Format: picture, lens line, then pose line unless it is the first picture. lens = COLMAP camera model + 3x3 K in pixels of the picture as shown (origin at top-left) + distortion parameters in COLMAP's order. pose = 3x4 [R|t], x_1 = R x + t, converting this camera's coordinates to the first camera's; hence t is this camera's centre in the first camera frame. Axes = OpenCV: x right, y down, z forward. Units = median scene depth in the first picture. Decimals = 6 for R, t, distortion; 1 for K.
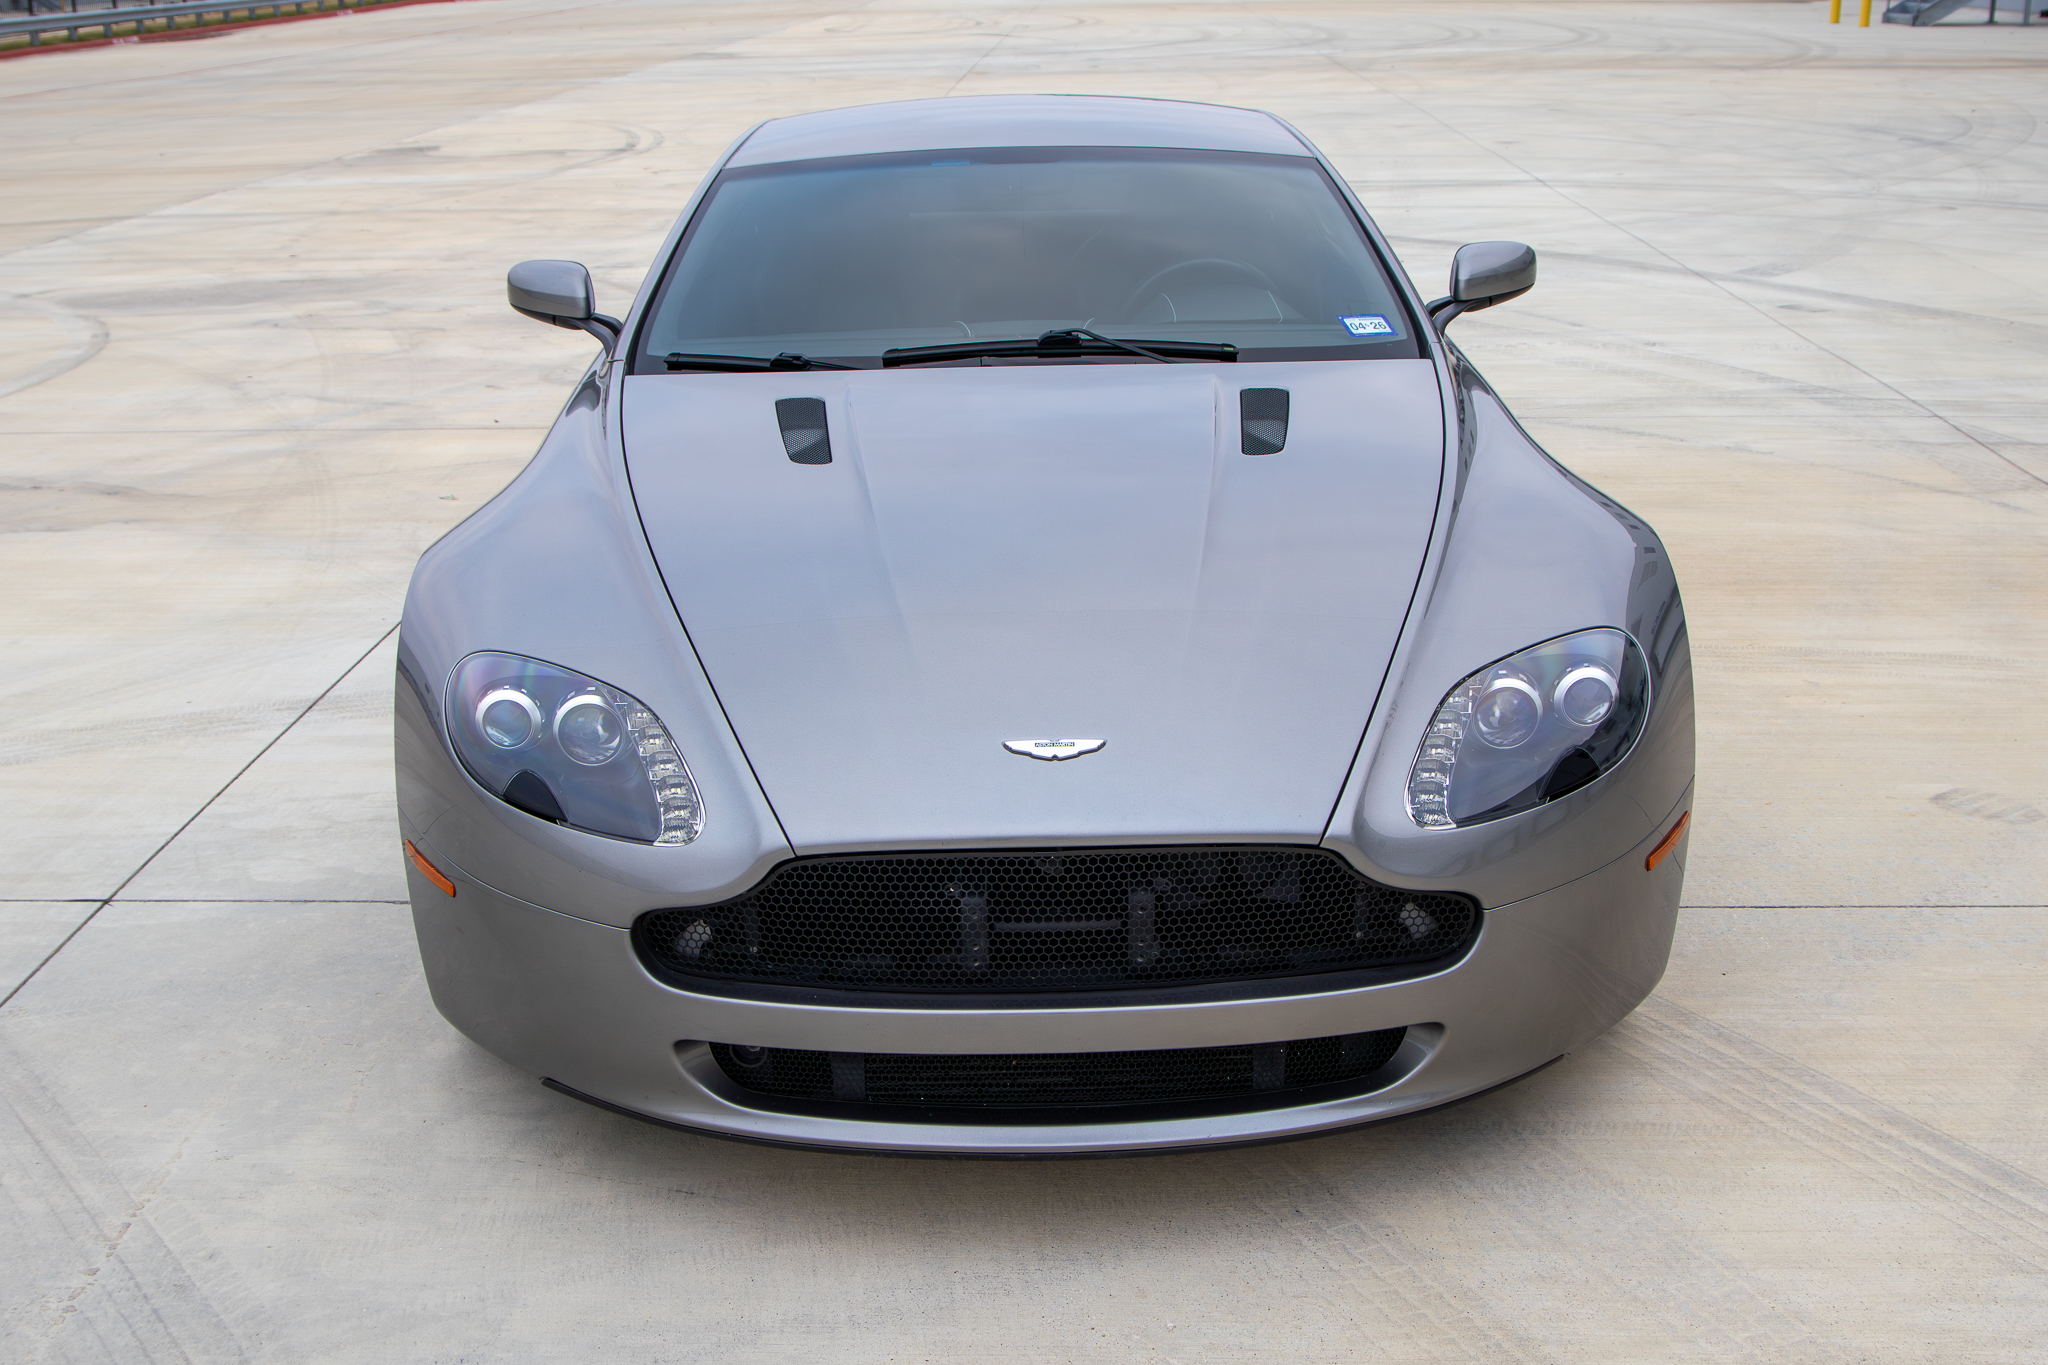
lens RADIAL K [[2260.8, 0, 1031.5], [0, 2260.8, 688.4], [0, 0, 1]] dist [-0.084739, 0.032883]
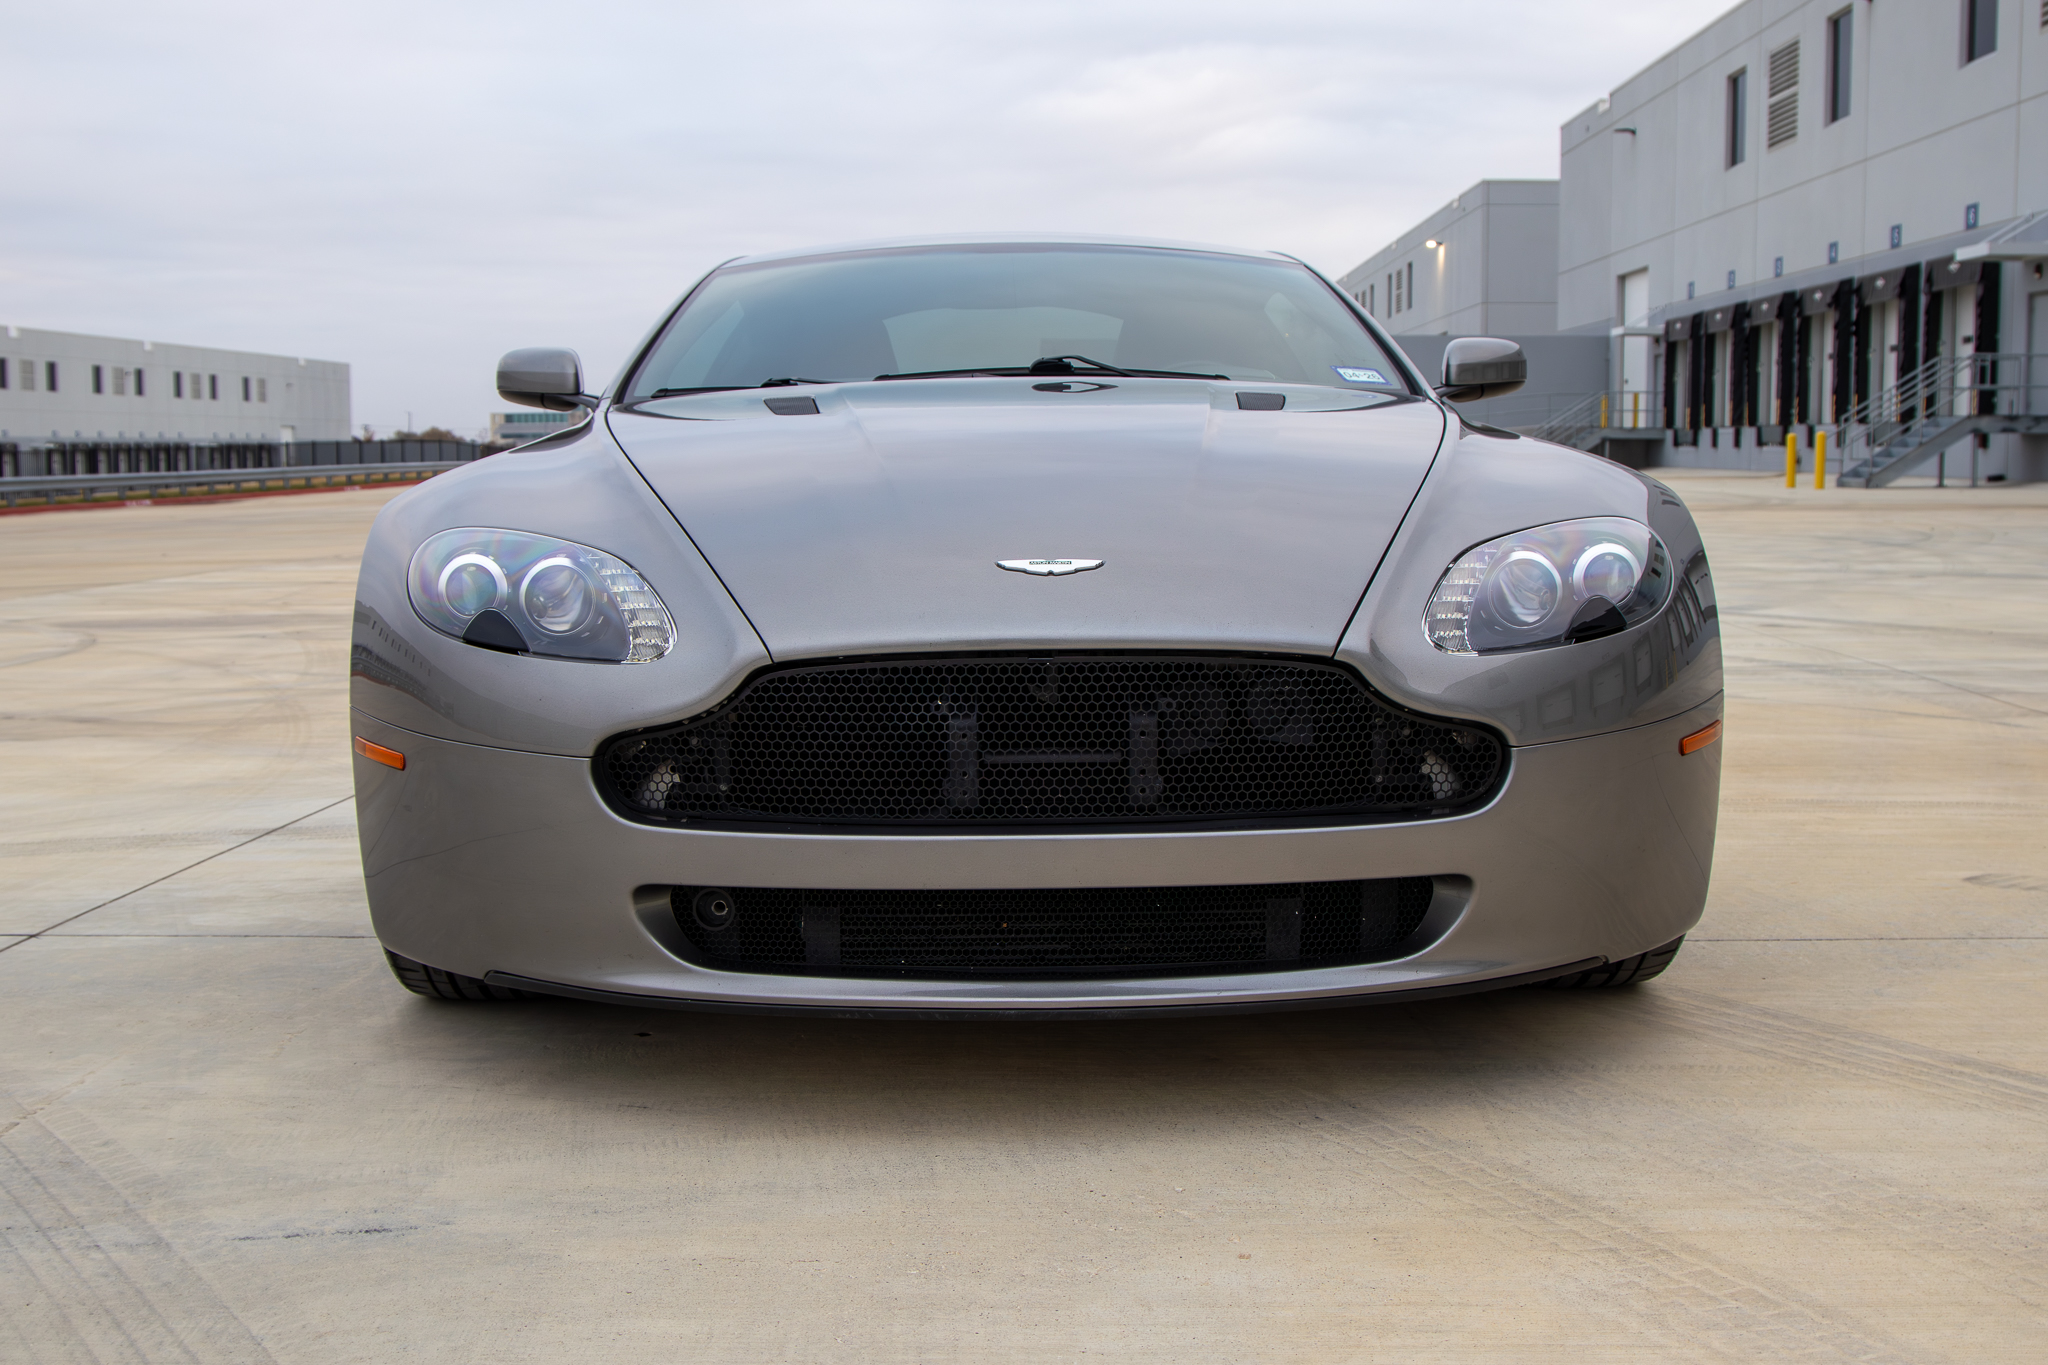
lens RADIAL K [[2255.7, 0, 1024.0], [0, 2255.7, 682.5], [0, 0, 1]] dist [-0.089830, 0.048767]
pose [[0.999965, 0.007091, 0.004520, -0.004220], [-0.005931, 0.975777, -0.218687, 0.252554], [-0.005961, 0.218652, 0.975785, 0.082578]]
